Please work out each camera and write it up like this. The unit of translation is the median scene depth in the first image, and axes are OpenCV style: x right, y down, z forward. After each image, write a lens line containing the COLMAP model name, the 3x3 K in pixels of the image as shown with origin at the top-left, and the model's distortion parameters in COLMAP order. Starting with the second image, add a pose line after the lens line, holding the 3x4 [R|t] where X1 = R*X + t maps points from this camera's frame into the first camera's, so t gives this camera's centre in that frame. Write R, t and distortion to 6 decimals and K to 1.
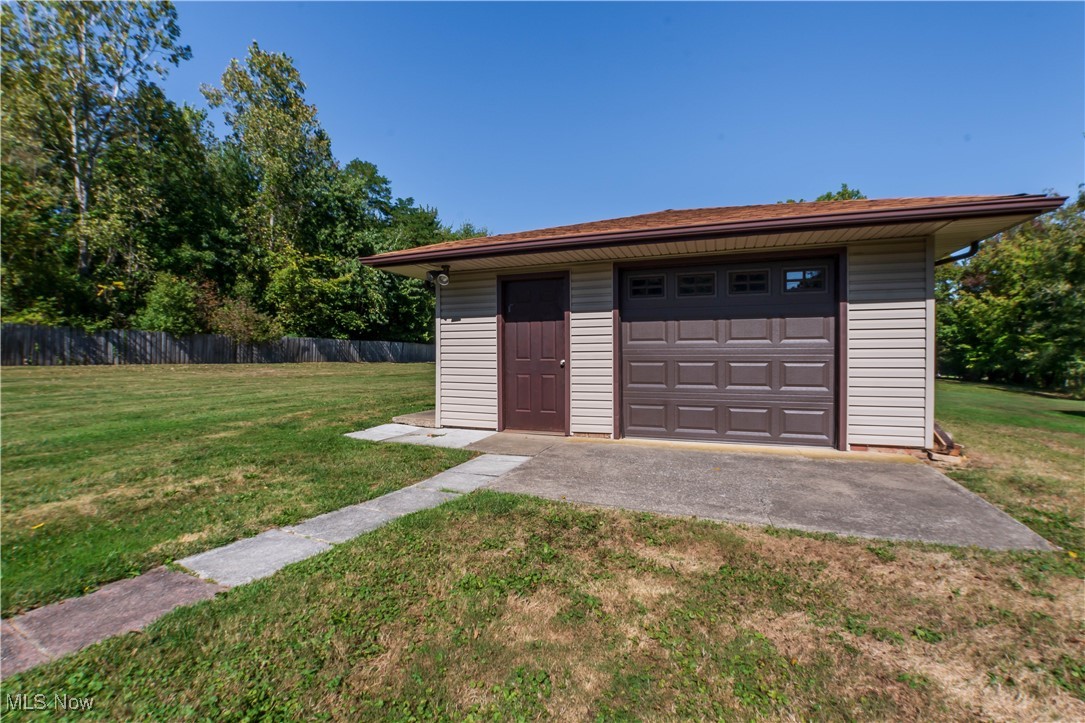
lens RADIAL K [[500.5, 0, 542.5], [0, 500.5, 361.5], [0, 0, 1]] dist [0.000681, -0.028393]
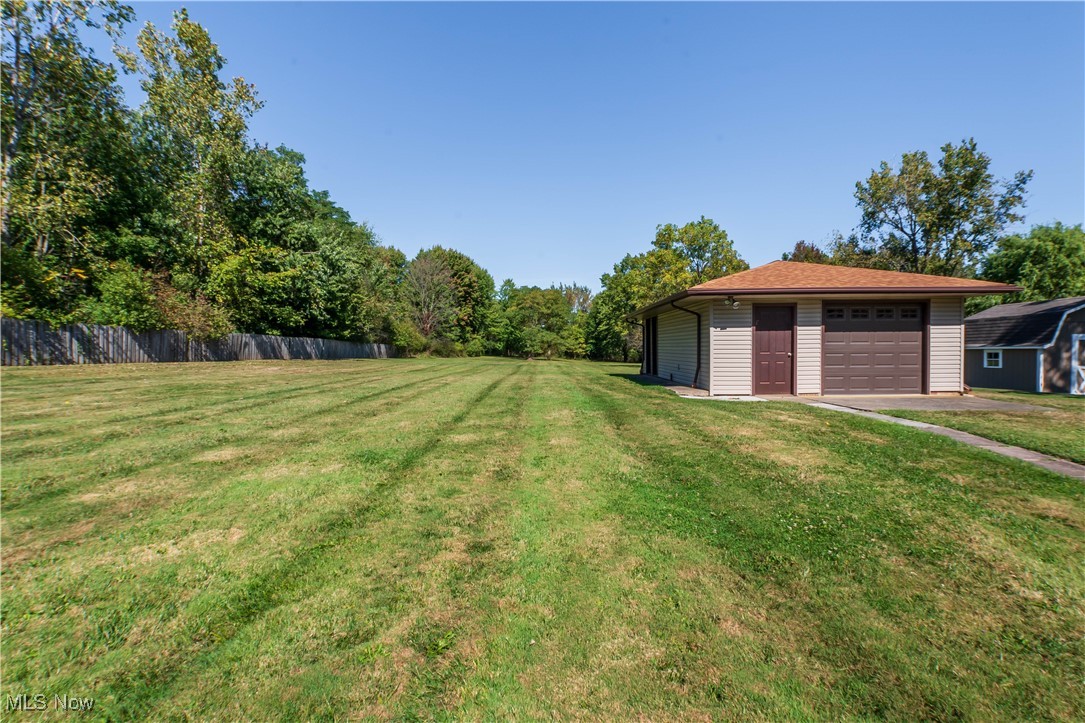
lens RADIAL K [[500.5, 0, 542.5], [0, 500.5, 361.5], [0, 0, 1]] dist [0.000681, -0.028393]
pose [[0.938621, -0.010945, 0.344776, -0.403188], [0.008484, 0.999927, 0.008646, 0.001173], [-0.344846, -0.005191, 0.938645, -0.101339]]
